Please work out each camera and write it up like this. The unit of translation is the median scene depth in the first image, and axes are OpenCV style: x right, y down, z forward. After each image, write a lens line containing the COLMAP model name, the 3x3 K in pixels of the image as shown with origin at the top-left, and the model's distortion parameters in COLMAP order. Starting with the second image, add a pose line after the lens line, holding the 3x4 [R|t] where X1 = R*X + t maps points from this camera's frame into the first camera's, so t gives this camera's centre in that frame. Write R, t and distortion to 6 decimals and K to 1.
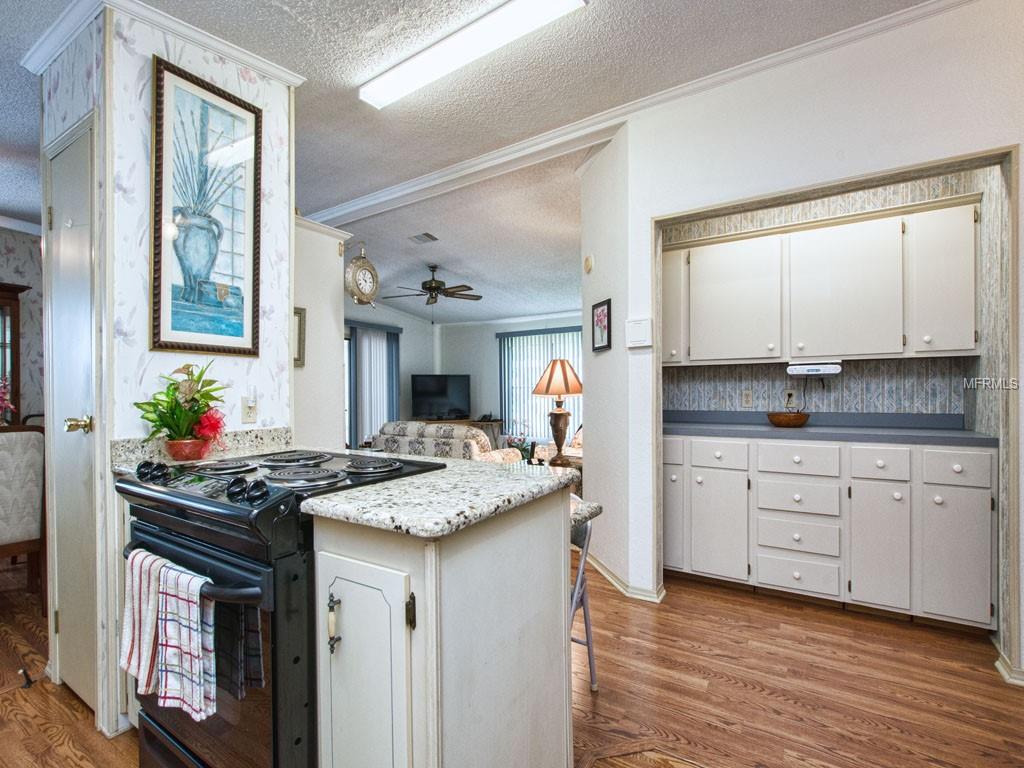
lens RADIAL K [[467.0, 0, 515.5], [0, 467.0, 386.3], [0, 0, 1]] dist [-0.005498, 0.000659]
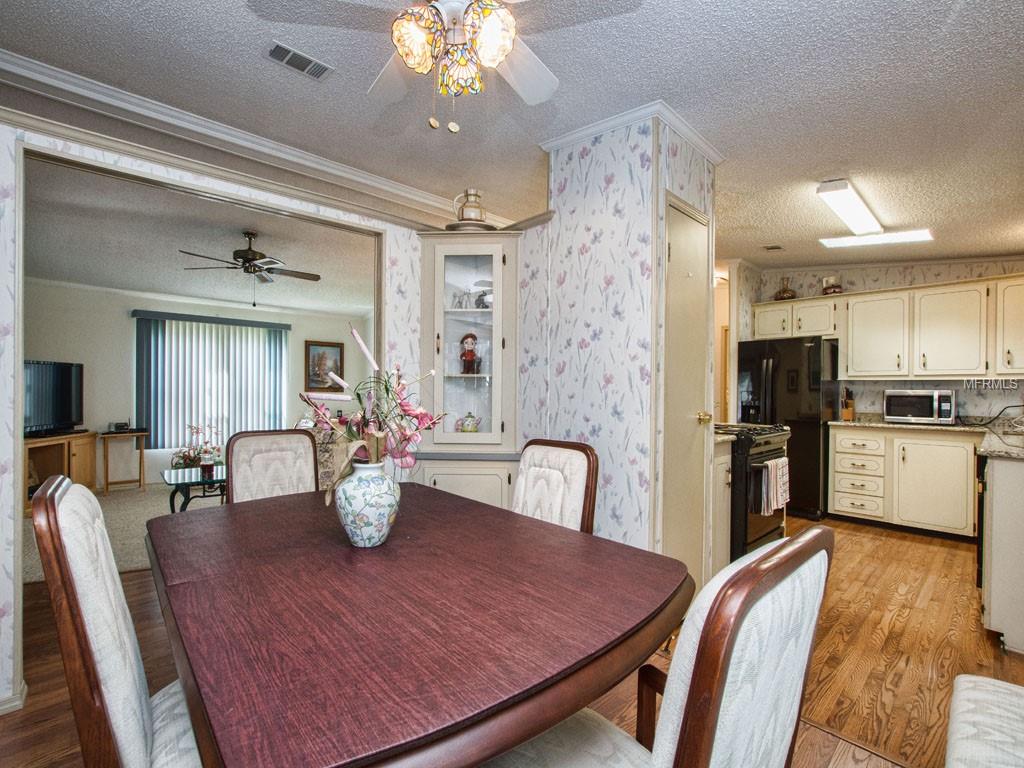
lens RADIAL K [[467.0, 0, 508.3], [0, 467.0, 389.8], [0, 0, 1]] dist [-0.005498, 0.000659]
pose [[0.263180, 0.011322, 0.964680, -1.542869], [-0.018085, 0.999813, -0.006800, 0.005998], [-0.964577, -0.015657, 0.263336, 0.714338]]
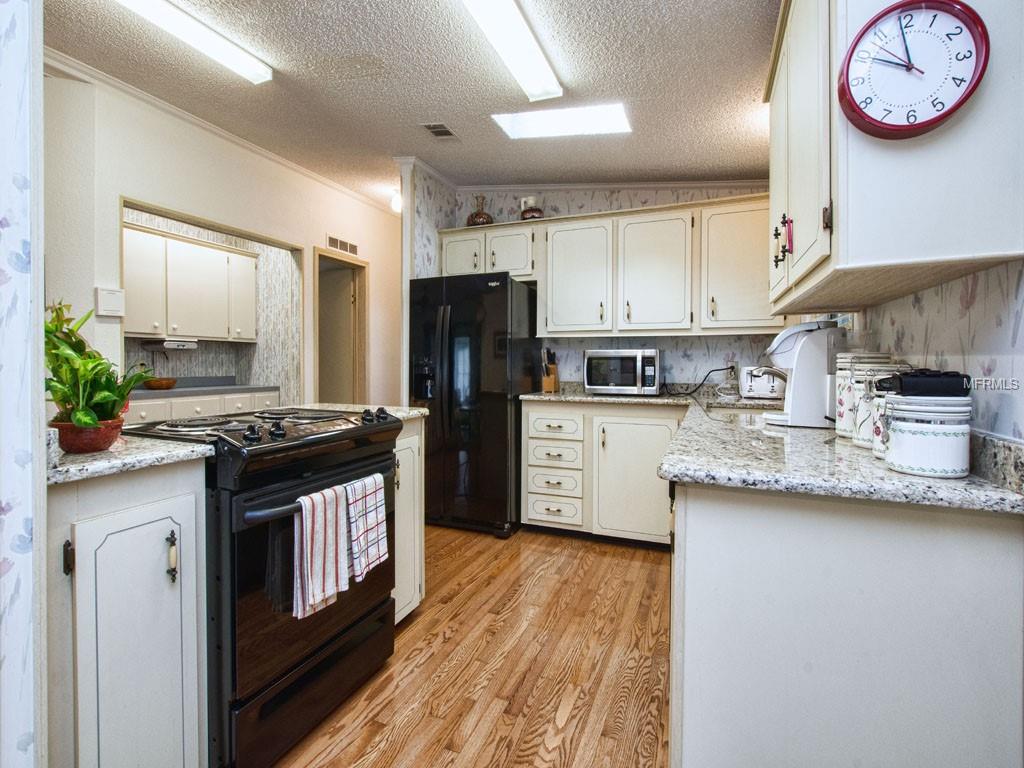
lens RADIAL K [[467.0, 0, 497.6], [0, 467.0, 366.9], [0, 0, 1]] dist [-0.005498, 0.000659]
pose [[-0.124414, 0.001511, 0.992229, -0.794087], [-0.009916, 0.999947, -0.002767, 0.020549], [-0.992181, -0.010183, -0.124392, 0.250307]]
